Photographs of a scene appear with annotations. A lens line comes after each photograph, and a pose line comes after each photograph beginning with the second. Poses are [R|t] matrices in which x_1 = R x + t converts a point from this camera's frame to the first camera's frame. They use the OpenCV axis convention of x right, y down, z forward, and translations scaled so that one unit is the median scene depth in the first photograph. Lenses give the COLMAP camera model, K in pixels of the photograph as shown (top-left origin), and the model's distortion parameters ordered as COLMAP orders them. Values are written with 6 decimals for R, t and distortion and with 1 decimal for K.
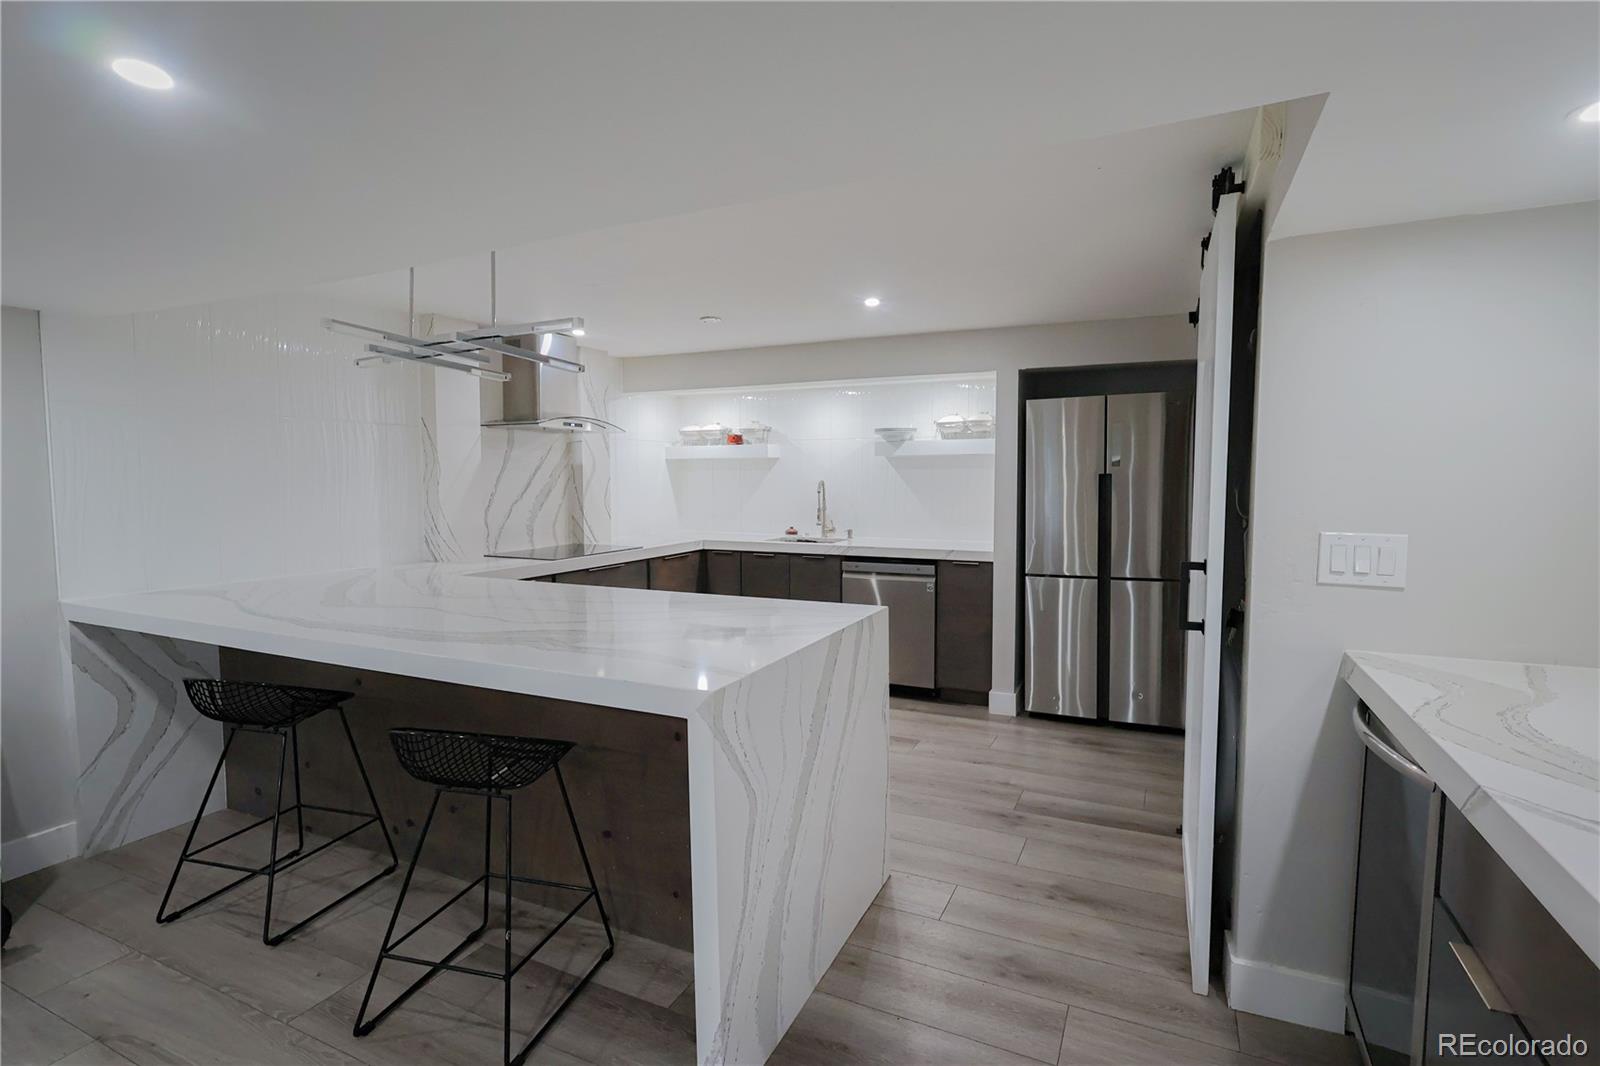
lens RADIAL K [[765.8, 0, 800.0], [0, 765.8, 533.0], [0, 0, 1]] dist [-0.000034, 0.000357]
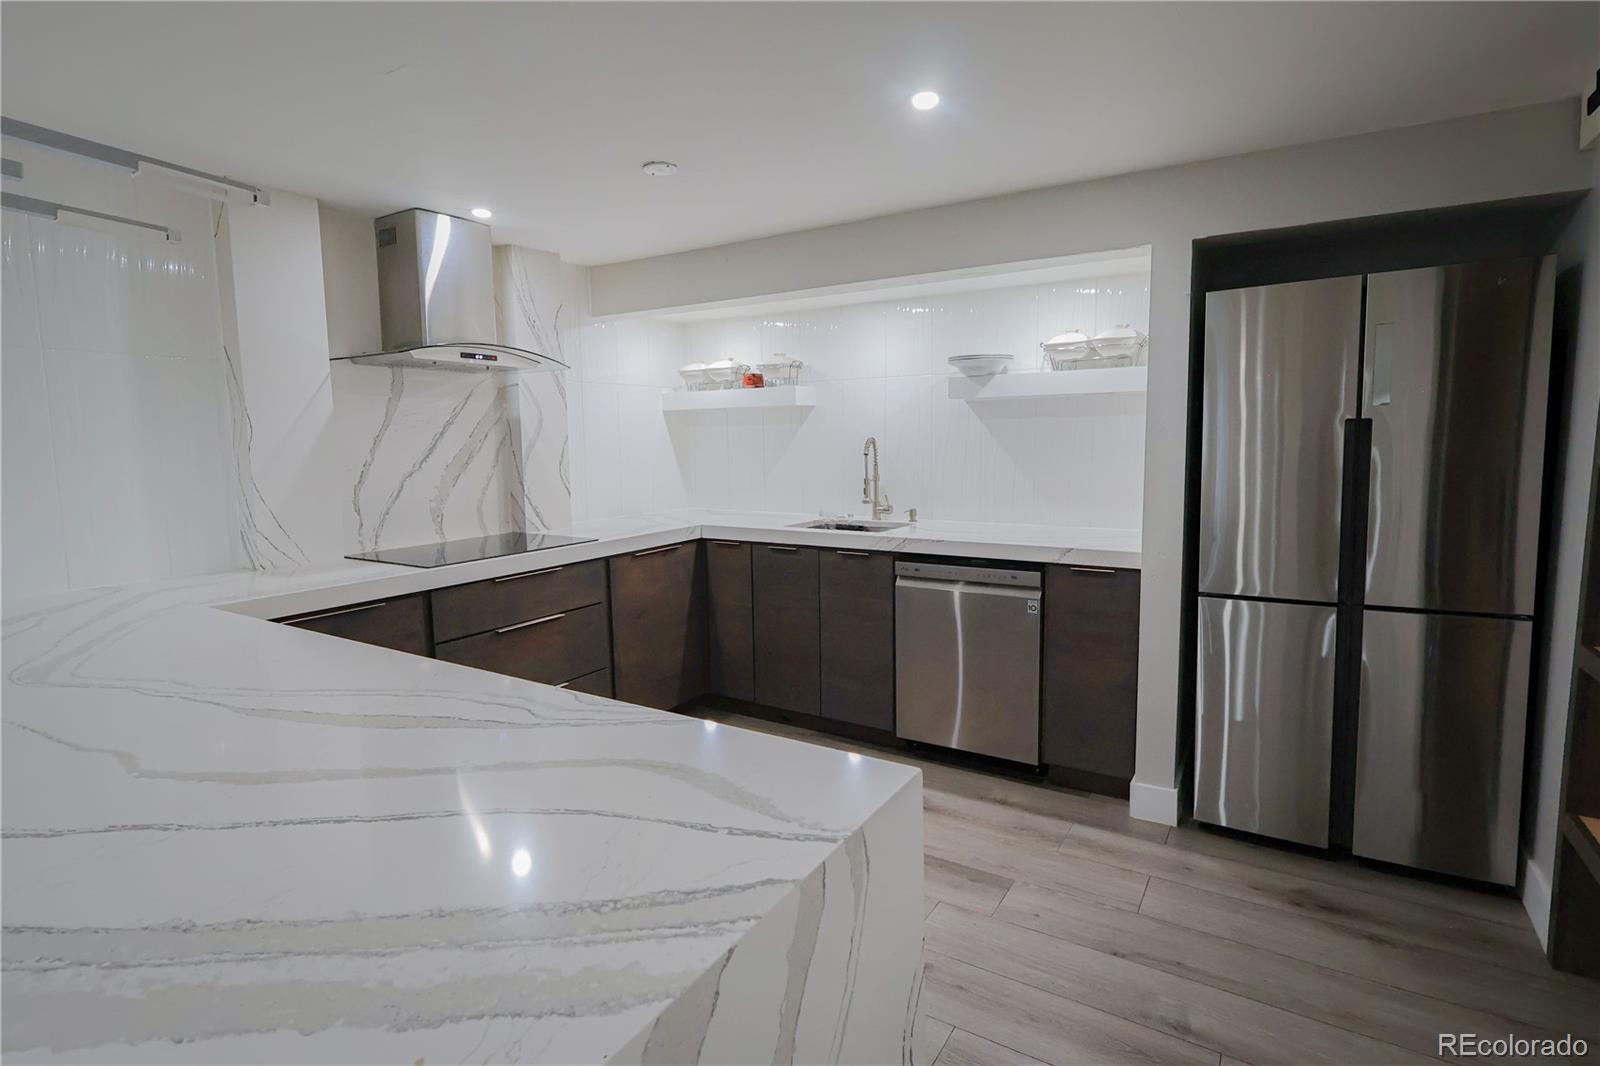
lens RADIAL K [[791.5, 0, 817.9], [0, 791.5, 531.3], [0, 0, 1]] dist [-0.001841, 0.000028]
pose [[0.995429, -0.000978, -0.095496, 0.052880], [0.005601, 0.998824, 0.048151, -0.020909], [0.095336, -0.048466, 0.994265, 0.318216]]
